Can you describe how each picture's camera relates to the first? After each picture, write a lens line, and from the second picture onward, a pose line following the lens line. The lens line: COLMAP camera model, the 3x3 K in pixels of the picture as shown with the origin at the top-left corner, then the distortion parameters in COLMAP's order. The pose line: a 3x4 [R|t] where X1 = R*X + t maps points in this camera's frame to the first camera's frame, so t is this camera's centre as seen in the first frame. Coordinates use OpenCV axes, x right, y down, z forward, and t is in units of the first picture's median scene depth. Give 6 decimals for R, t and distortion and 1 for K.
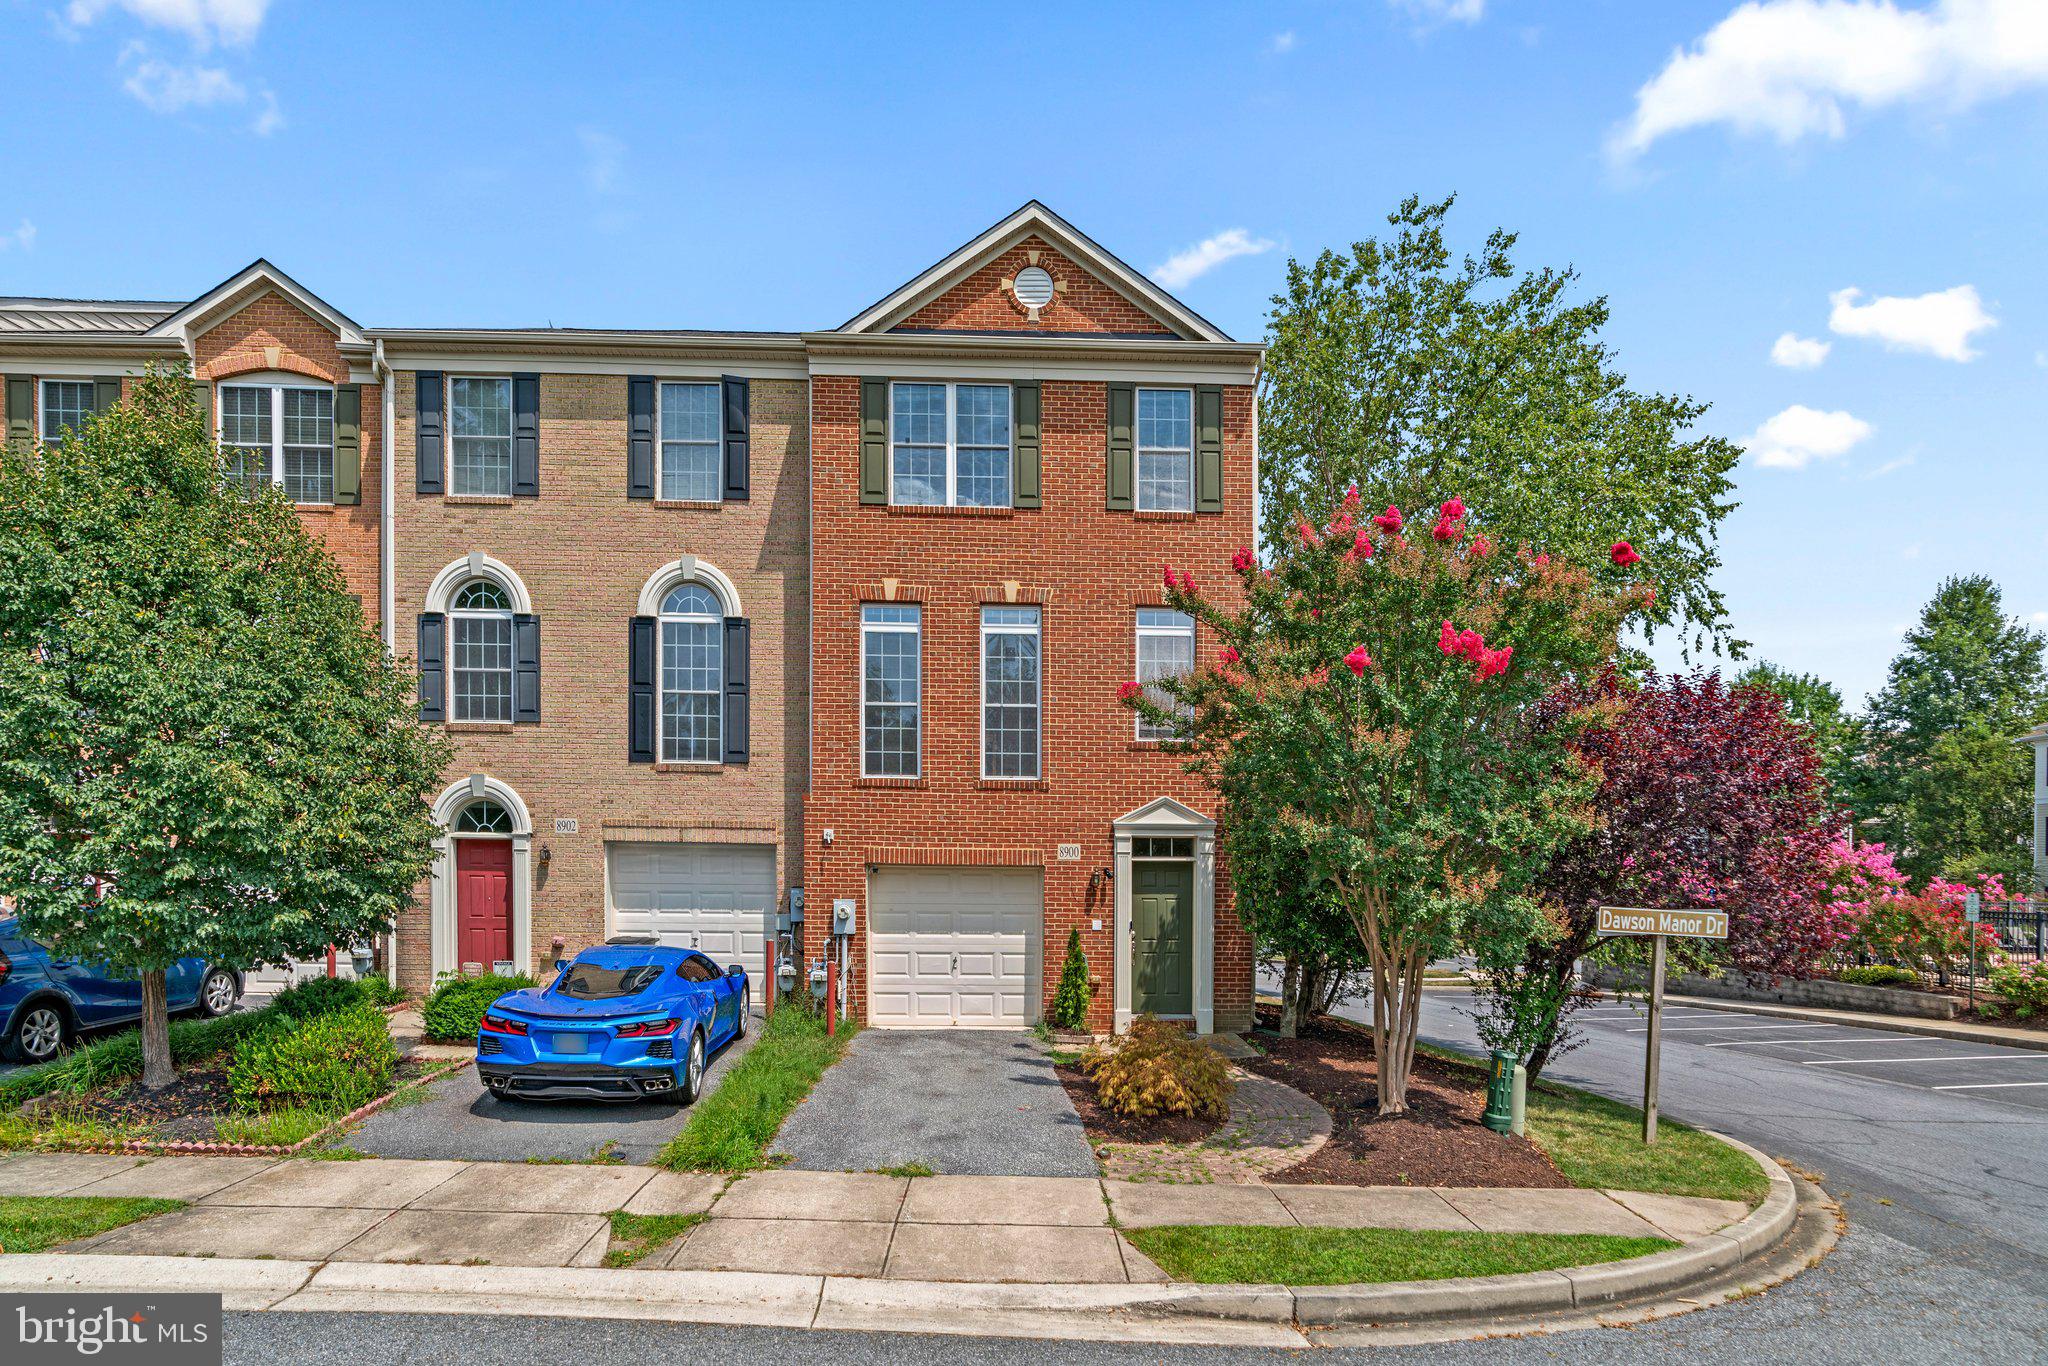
lens RADIAL K [[1048.7, 0, 1023.9], [0, 1048.7, 658.4], [0, 0, 1]] dist [-0.003367, 0.000401]
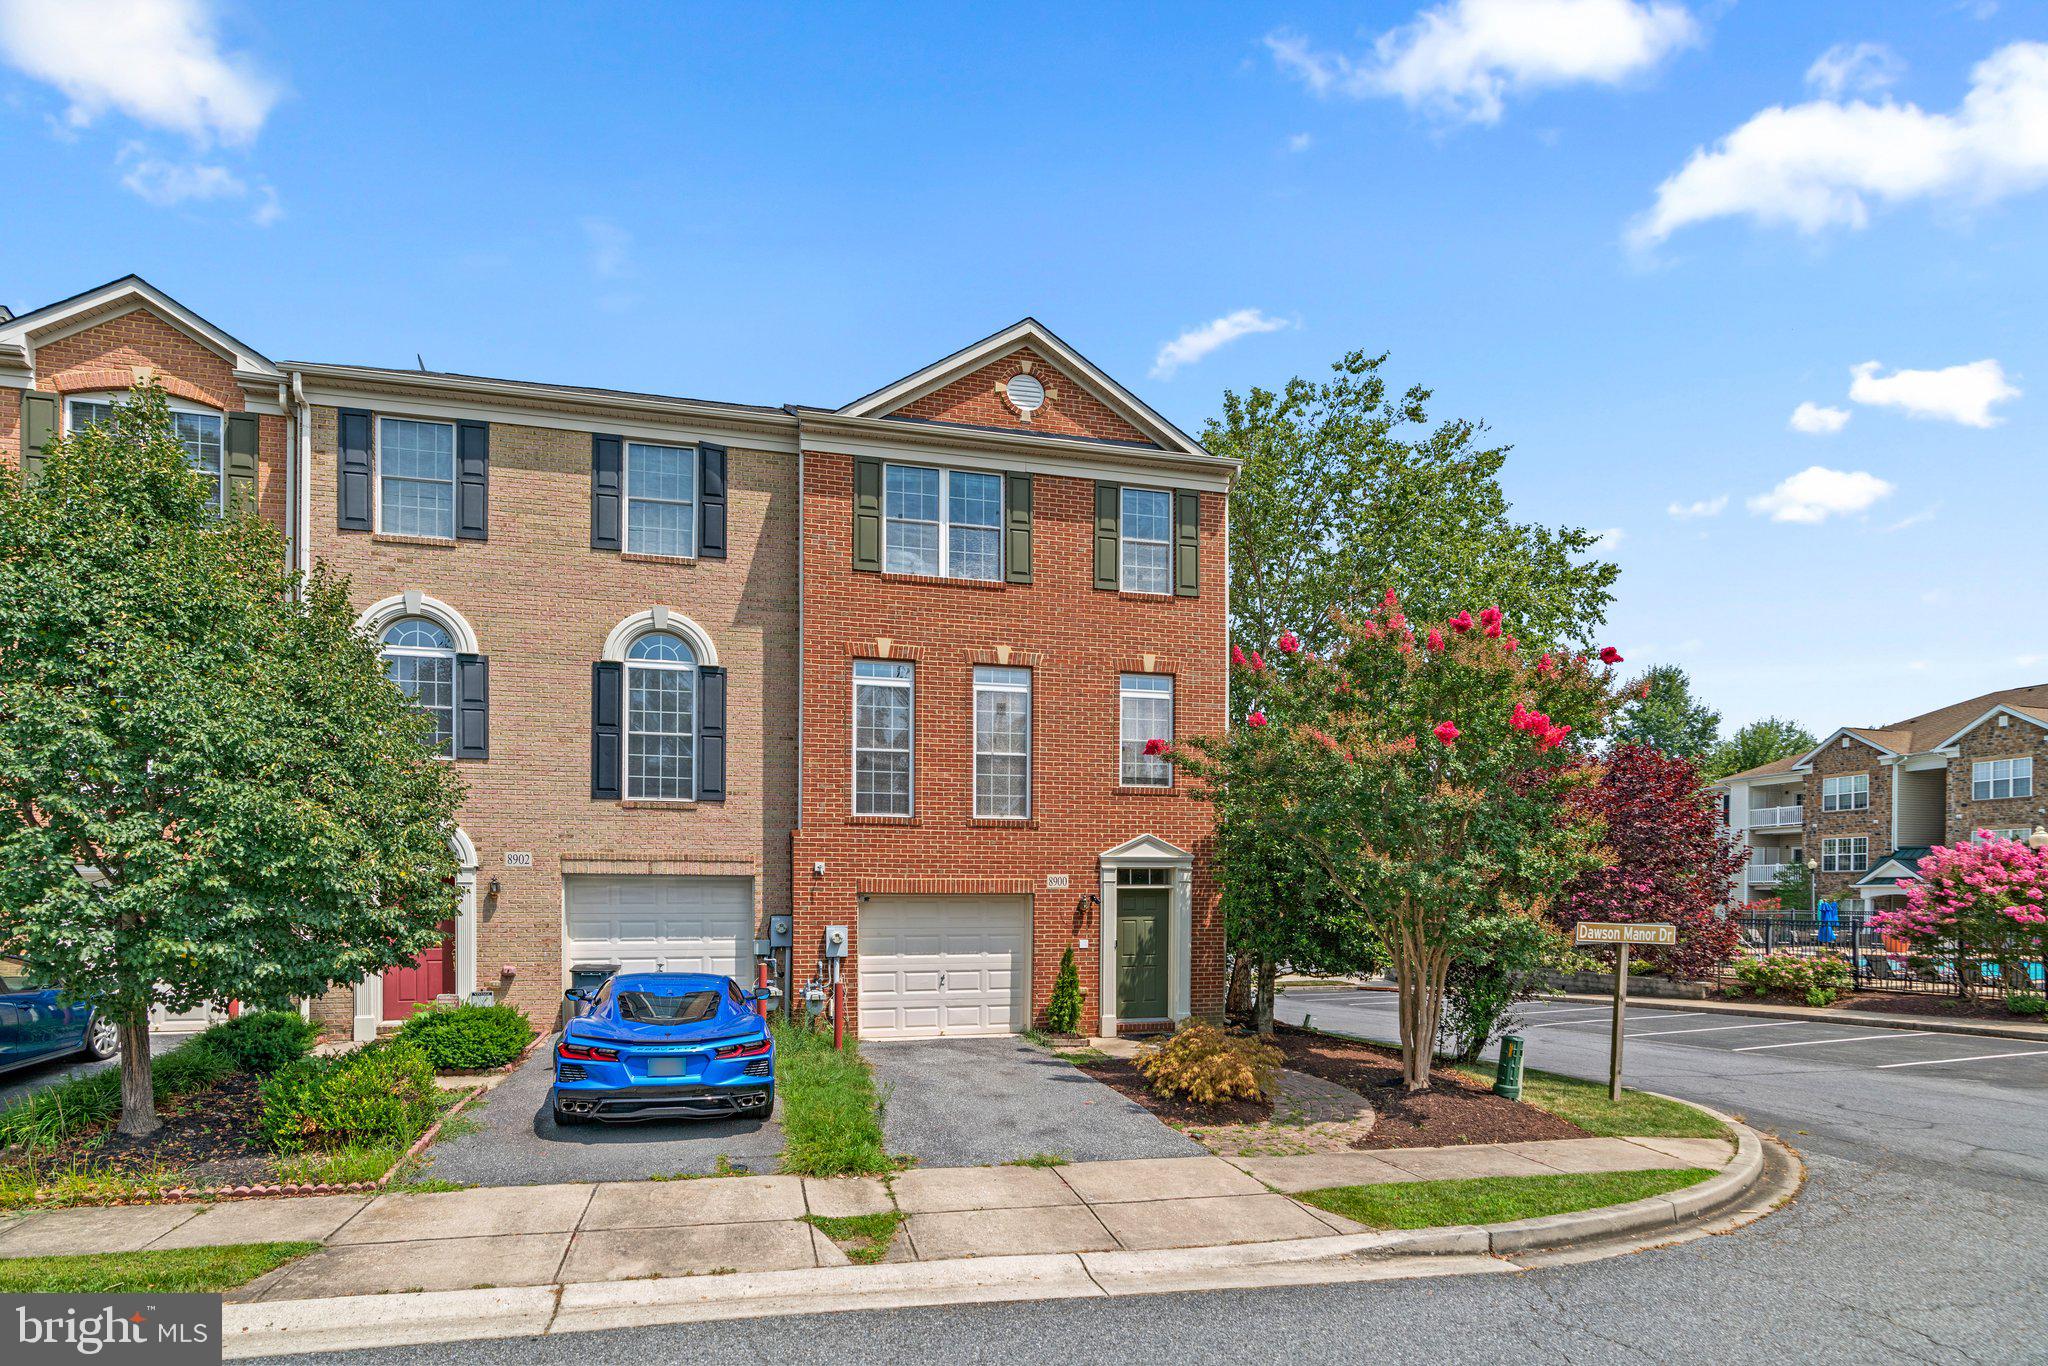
lens RADIAL K [[929.3, 0, 1015.7], [0, 929.3, 698.2], [0, 0, 1]] dist [-0.003807, 0.000918]
pose [[0.980610, 0.027728, 0.193997, -0.196145], [-0.026503, 0.999609, -0.008909, -0.007436], [-0.194168, 0.003595, 0.980962, -0.002123]]
